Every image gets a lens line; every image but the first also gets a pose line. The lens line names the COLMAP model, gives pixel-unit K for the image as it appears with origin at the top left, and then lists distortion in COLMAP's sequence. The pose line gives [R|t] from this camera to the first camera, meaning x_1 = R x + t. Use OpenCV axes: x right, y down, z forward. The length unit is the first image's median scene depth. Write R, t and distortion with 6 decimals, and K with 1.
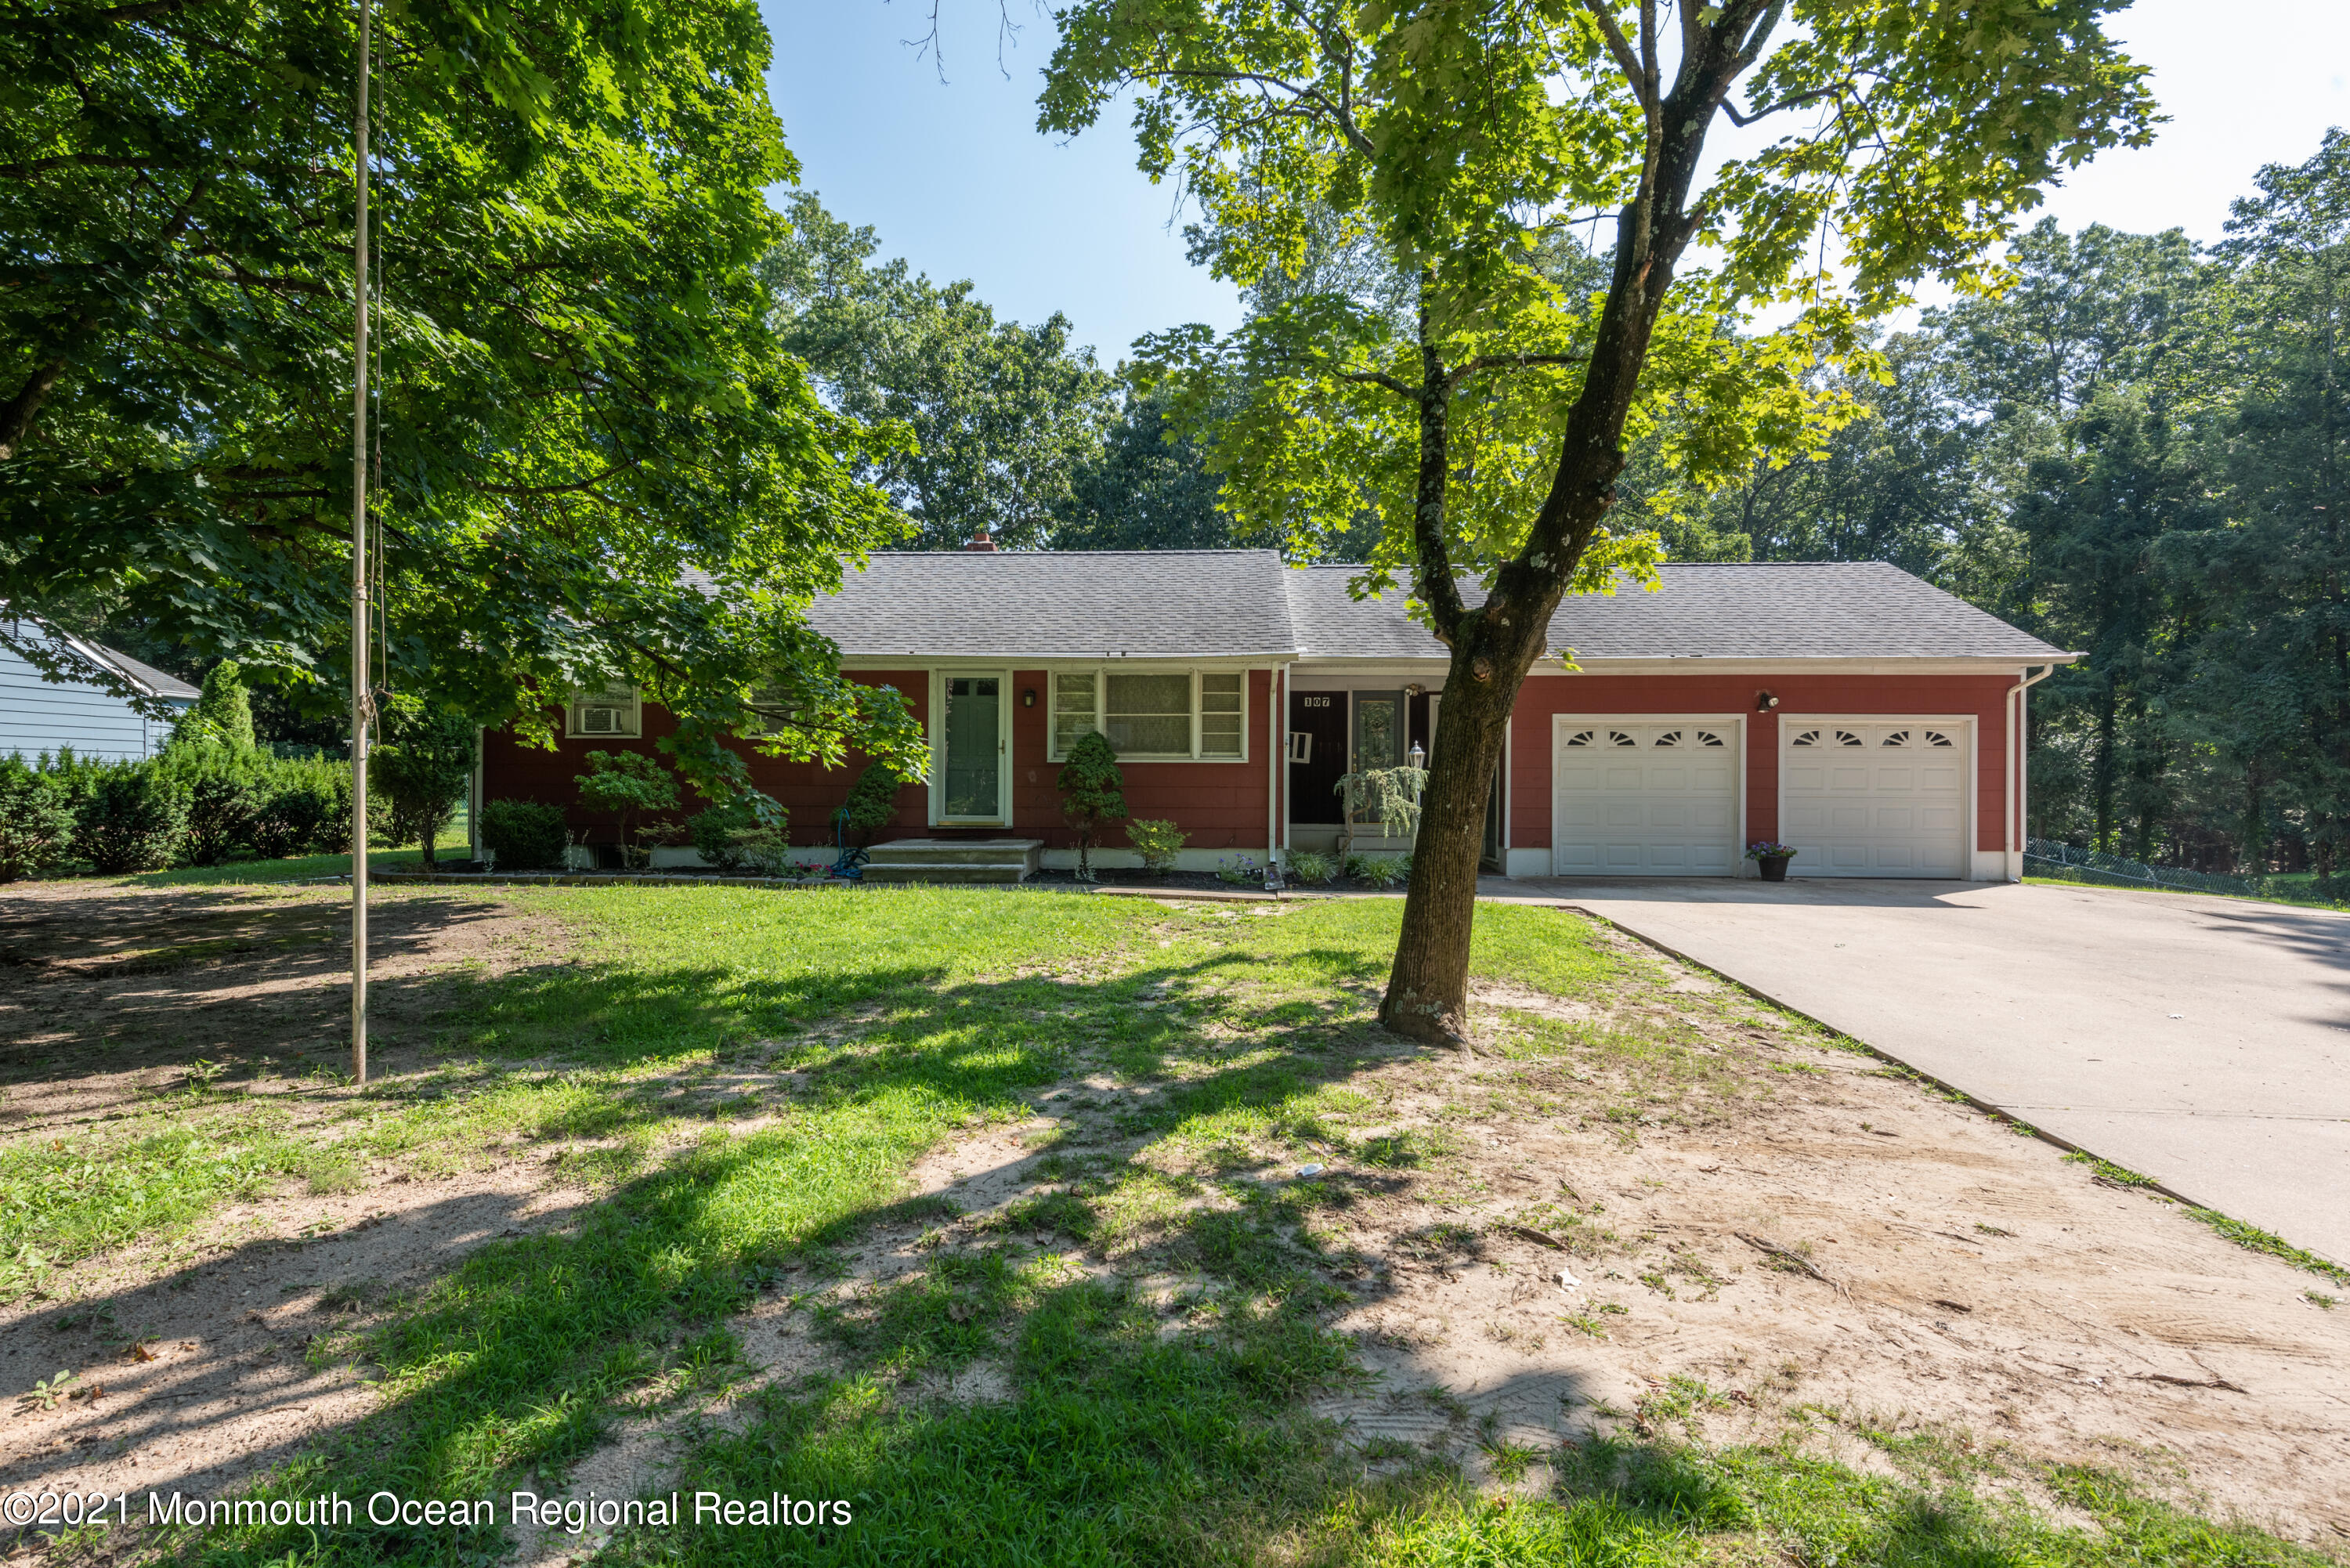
lens RADIAL K [[1199.5, 0, 1175.7], [0, 1199.5, 784.7], [0, 0, 1]] dist [-0.002164, -0.000317]
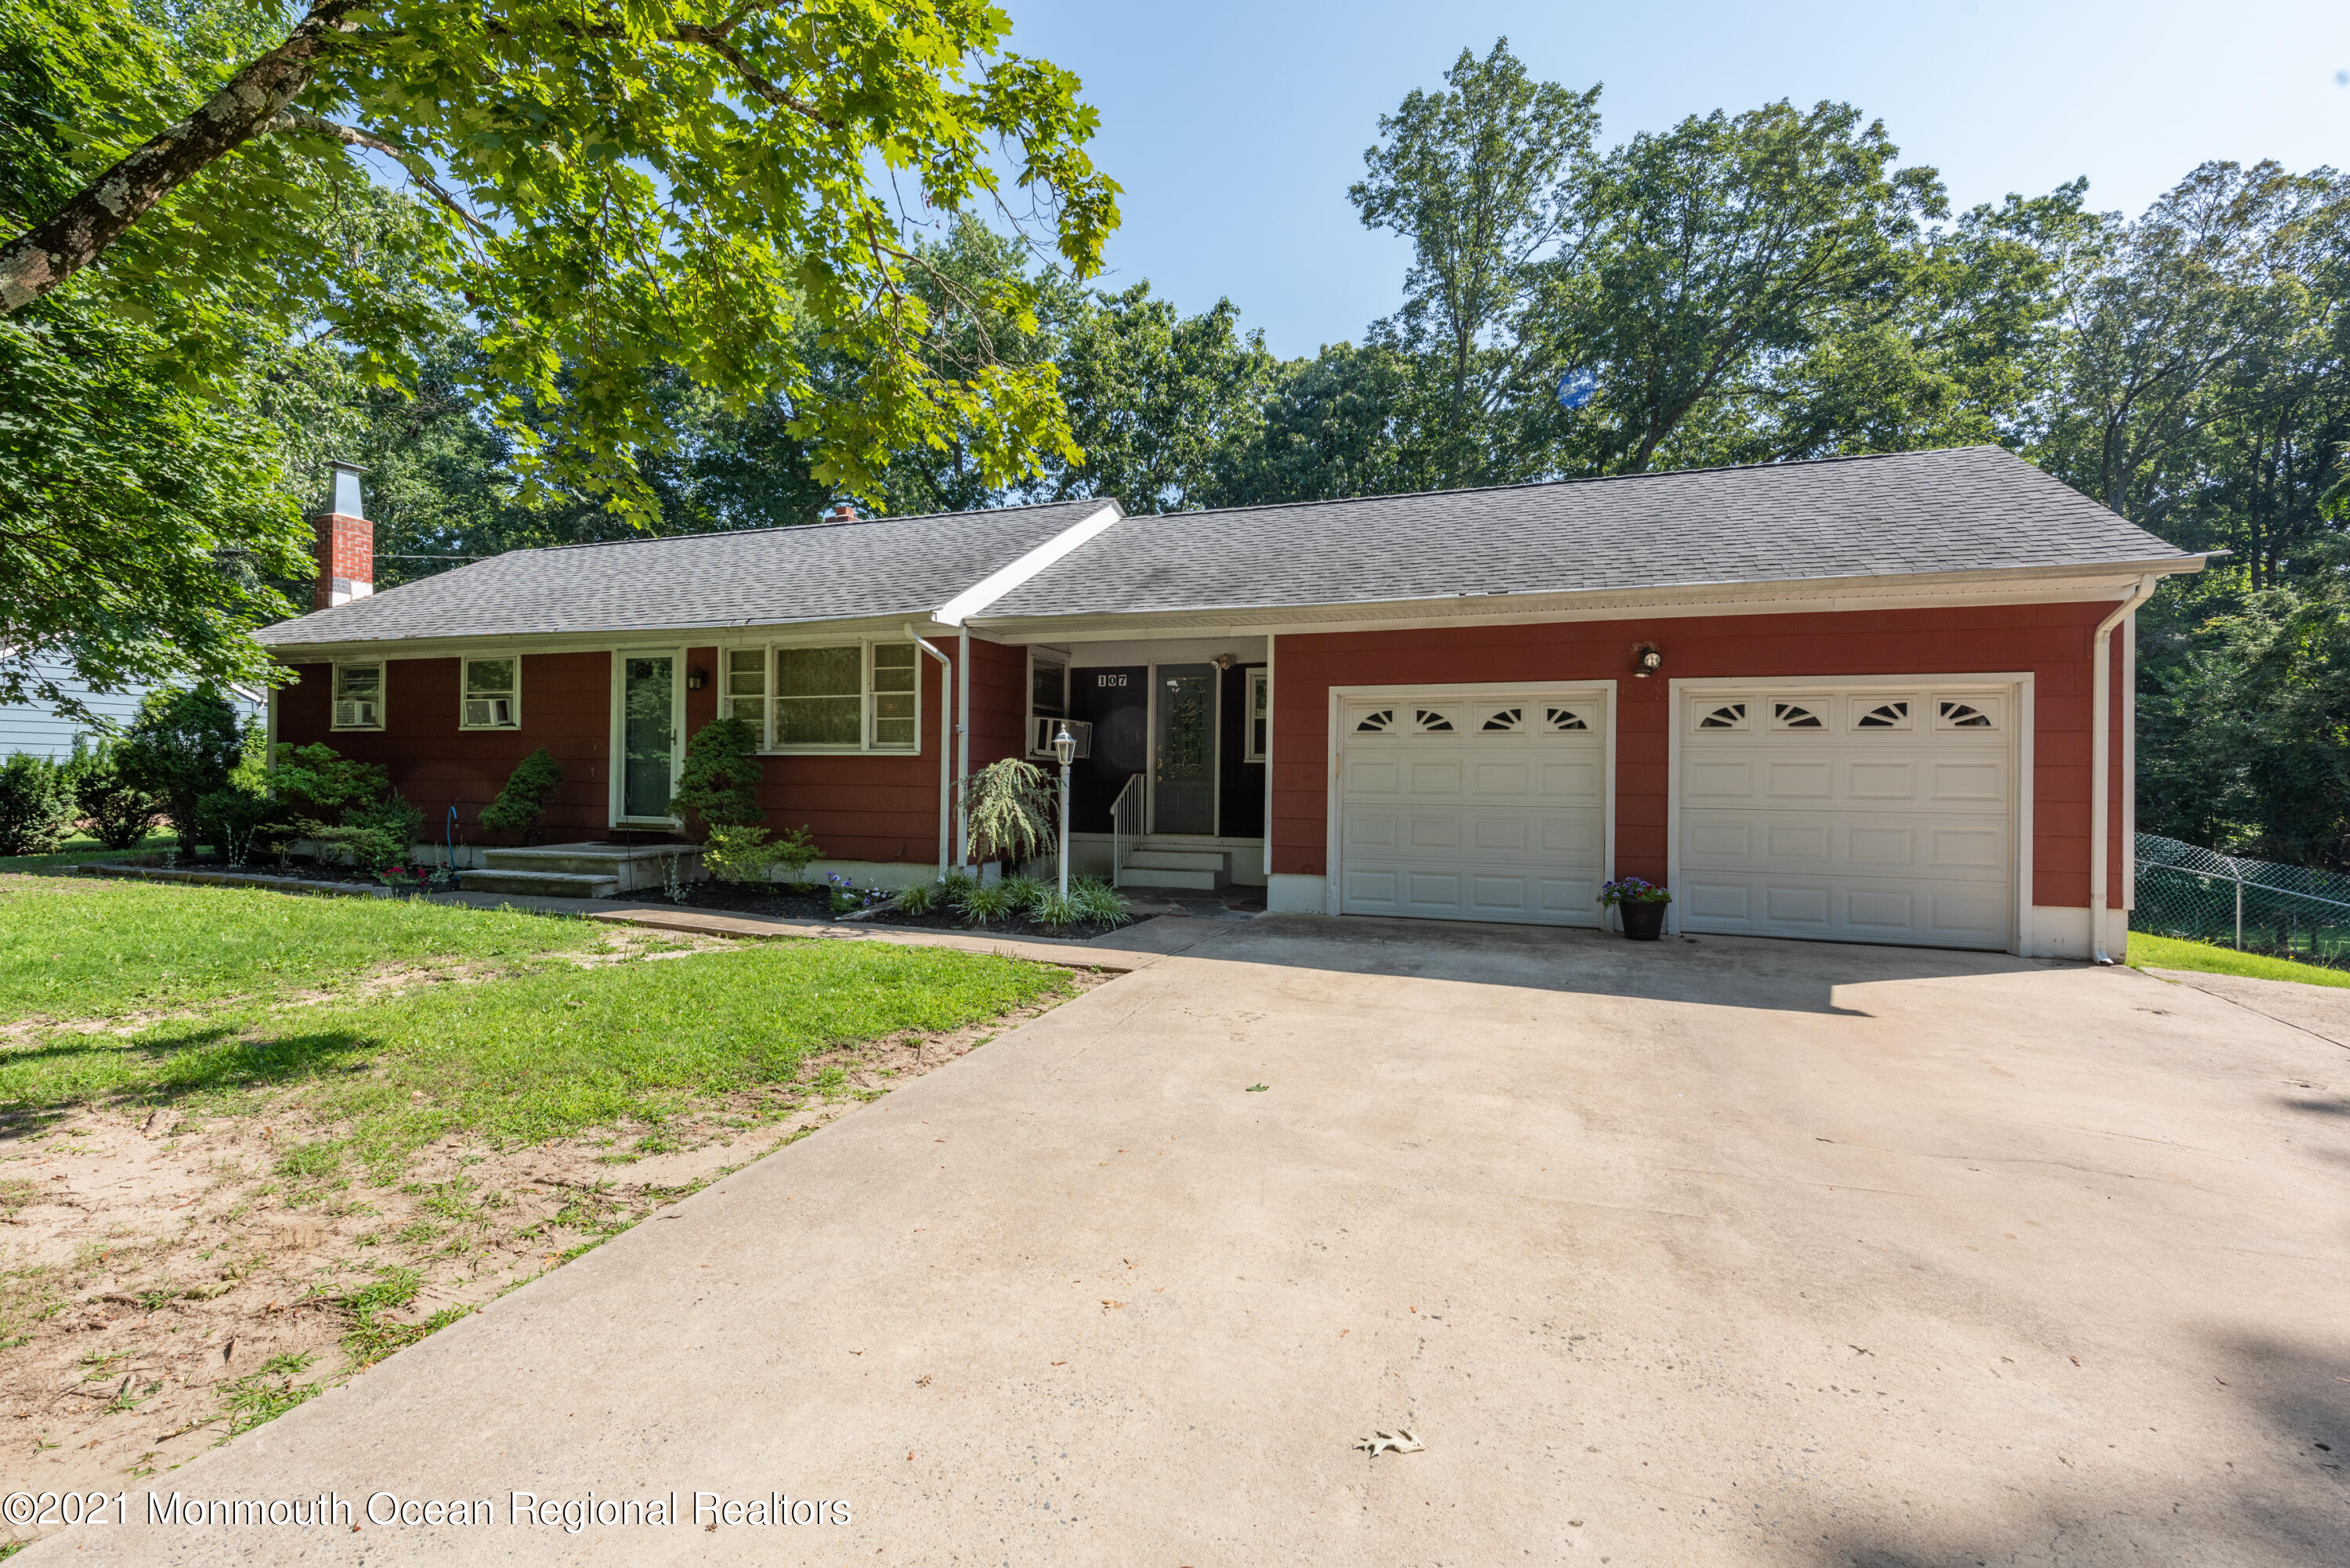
lens RADIAL K [[1120.1, 0, 1170.8], [0, 1120.1, 786.8], [0, 0, 1]] dist [0.004756, 0.000537]
pose [[0.945479, 0.007838, -0.325590, 0.443435], [-0.006743, 0.999967, 0.004491, -0.001976], [0.325614, -0.002051, 0.945501, 0.341056]]
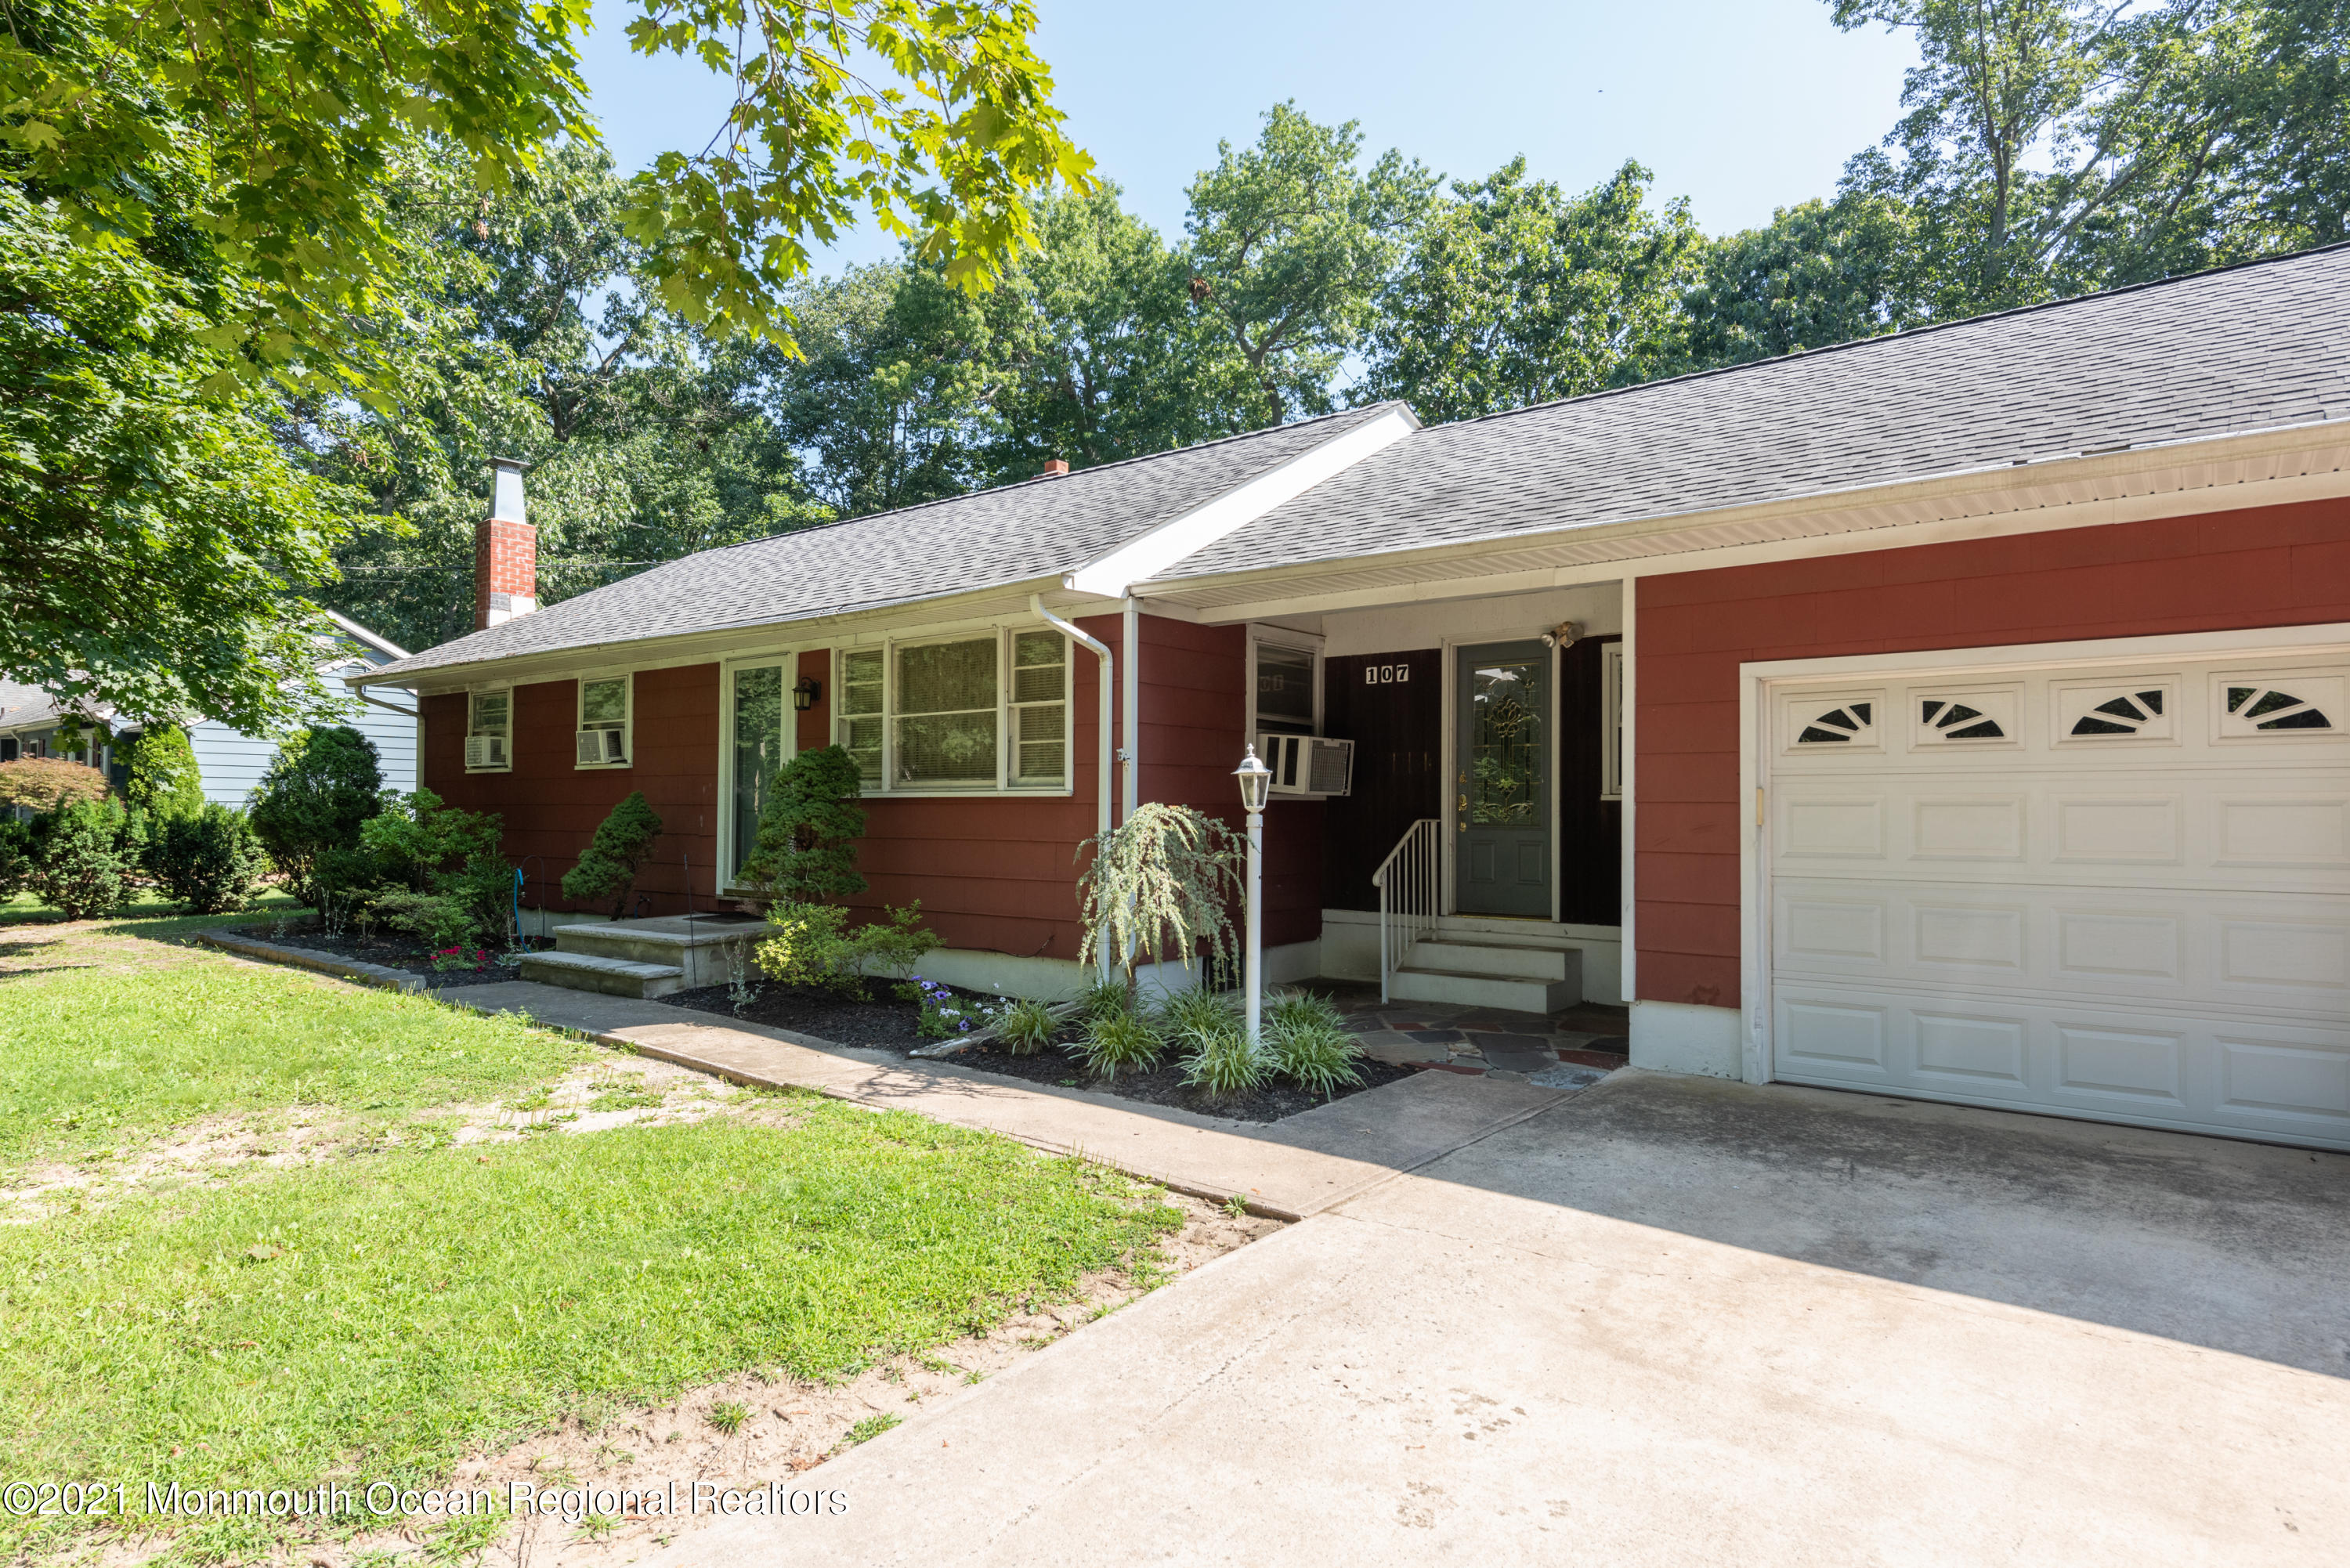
lens RADIAL K [[1324.5, 0, 1151.1], [0, 1324.5, 786.3], [0, 0, 1]] dist [0.013674, -0.007414]
pose [[0.794911, -0.012966, -0.606587, 0.424642], [0.001928, 0.999821, -0.018845, -0.011403], [0.606723, 0.013810, 0.794793, 0.541539]]
